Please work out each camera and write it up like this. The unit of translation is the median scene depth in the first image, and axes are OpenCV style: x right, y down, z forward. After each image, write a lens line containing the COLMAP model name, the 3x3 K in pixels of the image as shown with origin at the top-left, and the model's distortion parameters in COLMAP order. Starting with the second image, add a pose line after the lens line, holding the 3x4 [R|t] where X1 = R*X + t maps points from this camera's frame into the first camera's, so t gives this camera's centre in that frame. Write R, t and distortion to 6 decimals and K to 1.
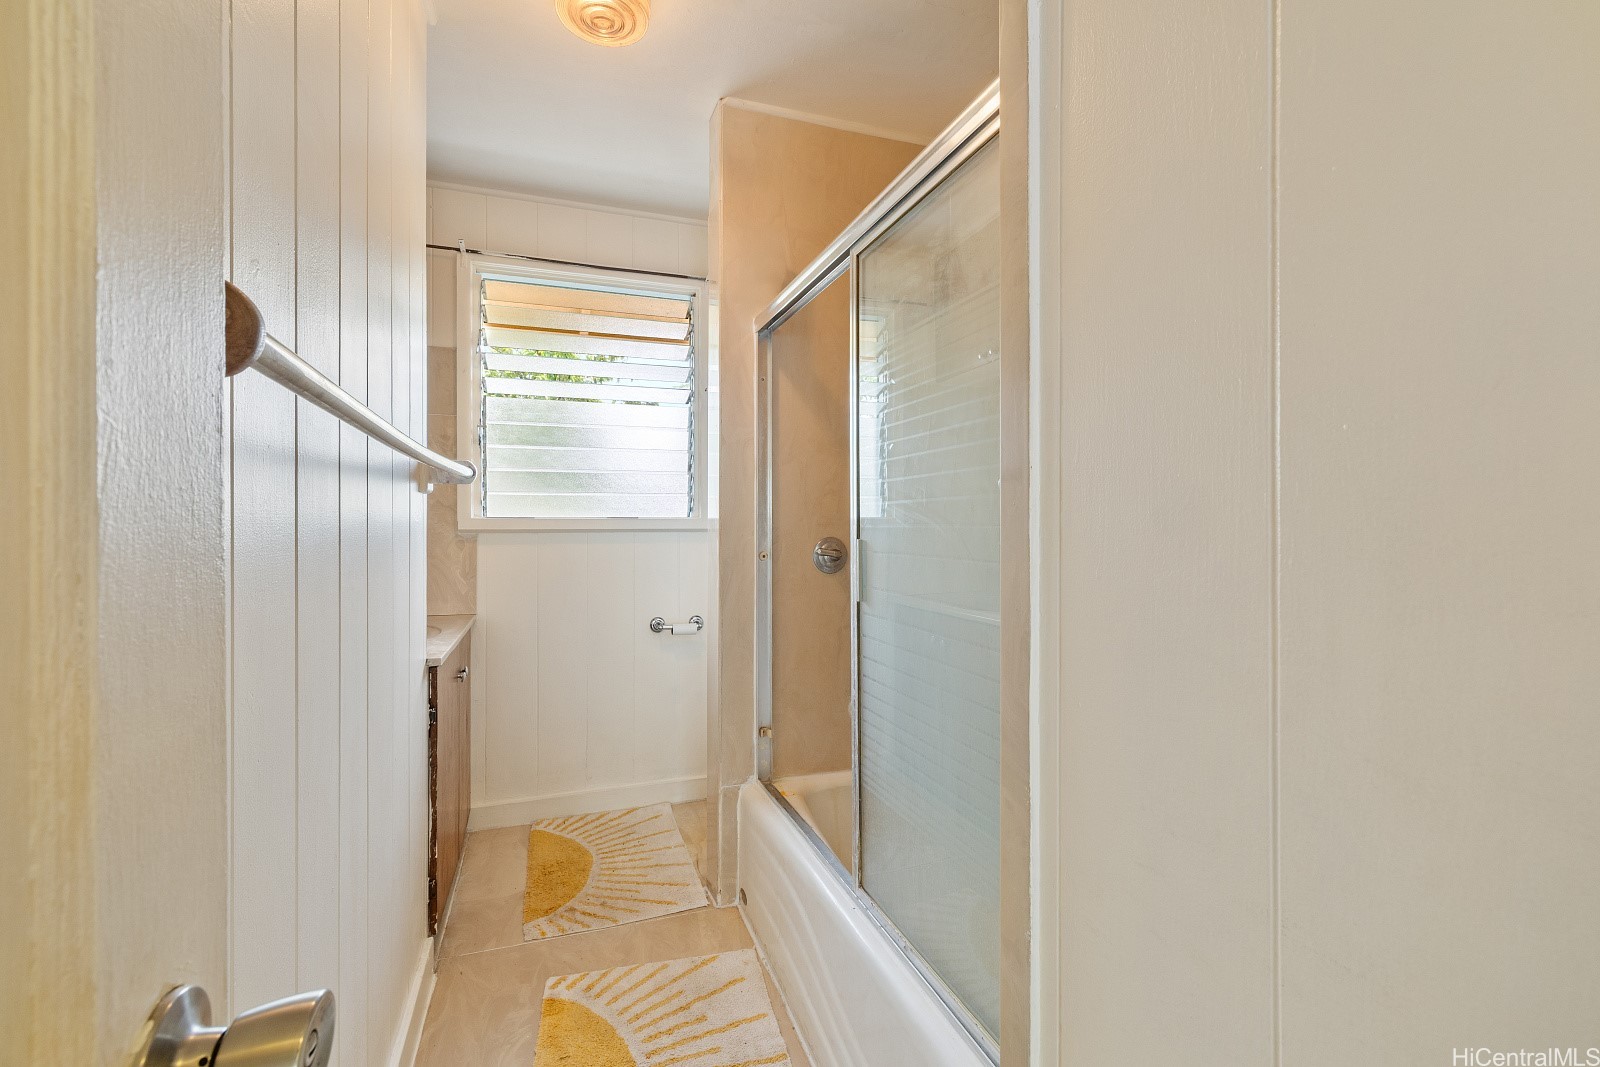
lens RADIAL K [[696.6, 0, 790.4], [0, 696.6, 524.2], [0, 0, 1]] dist [0.001314, -0.000181]
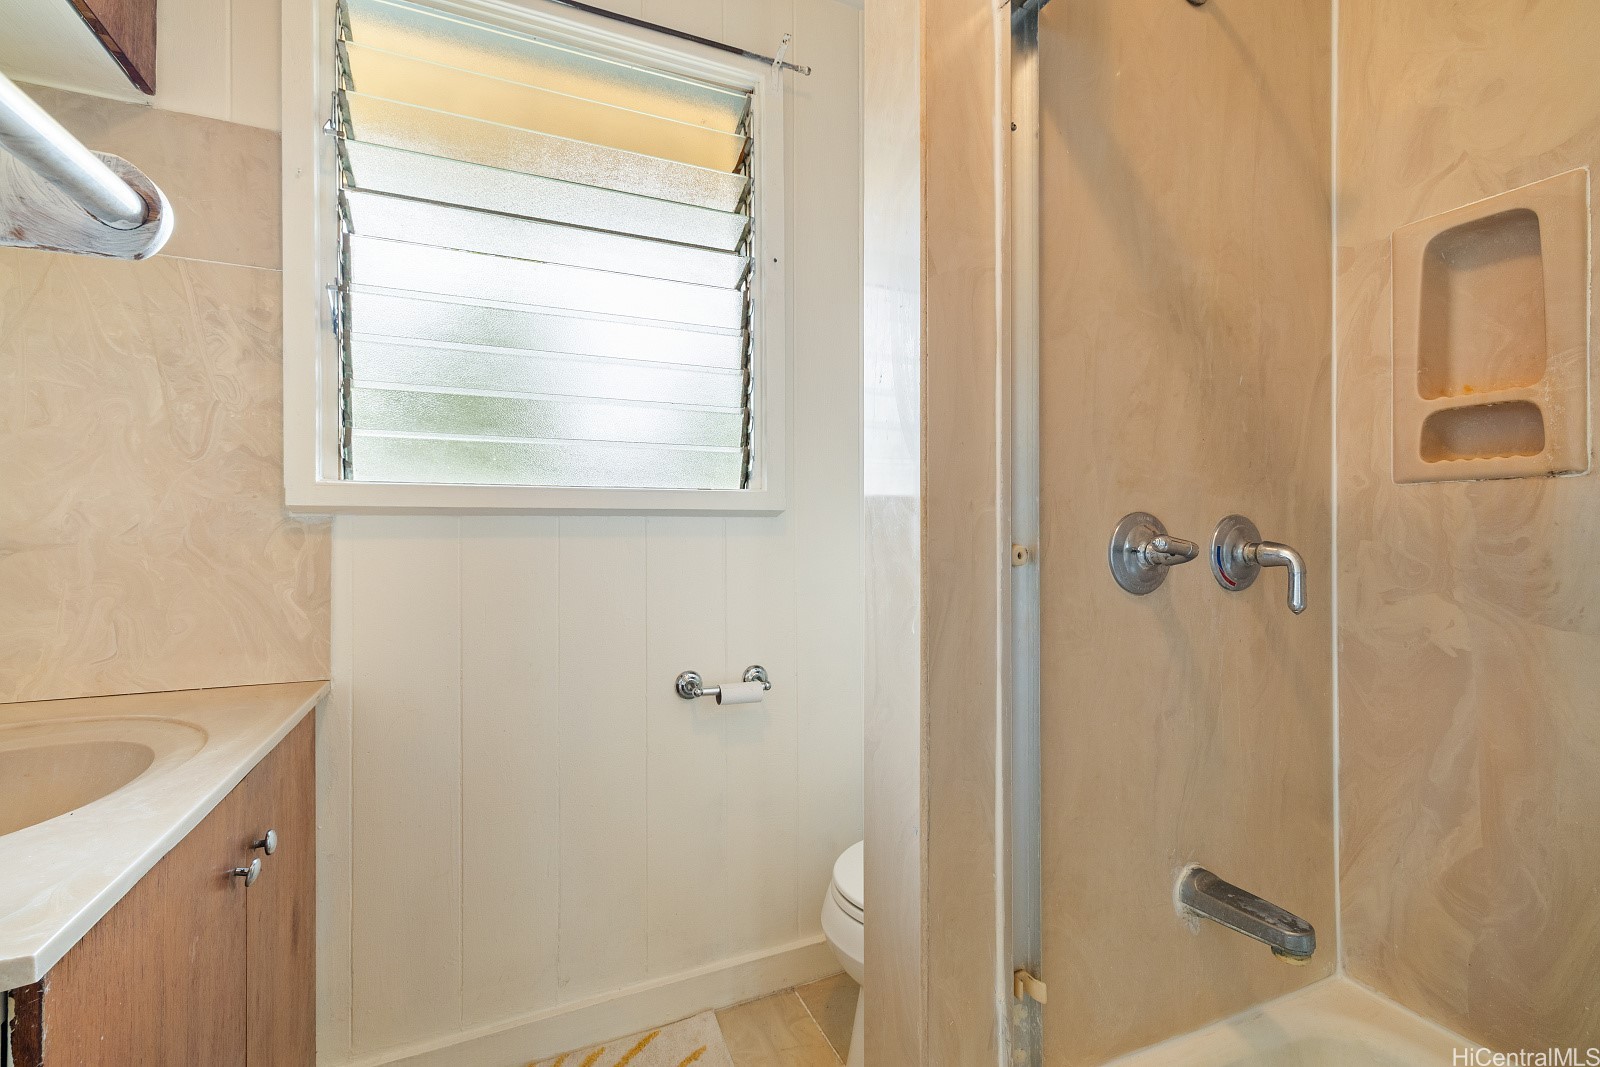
lens RADIAL K [[694.4, 0, 792.6], [0, 694.4, 537.5], [0, 0, 1]] dist [0.003656, 0.000142]
pose [[0.996746, -0.001378, 0.080589, -0.164658], [0.000544, 0.999946, 0.010364, 0.023983], [-0.080599, -0.010286, 0.996694, 0.483228]]
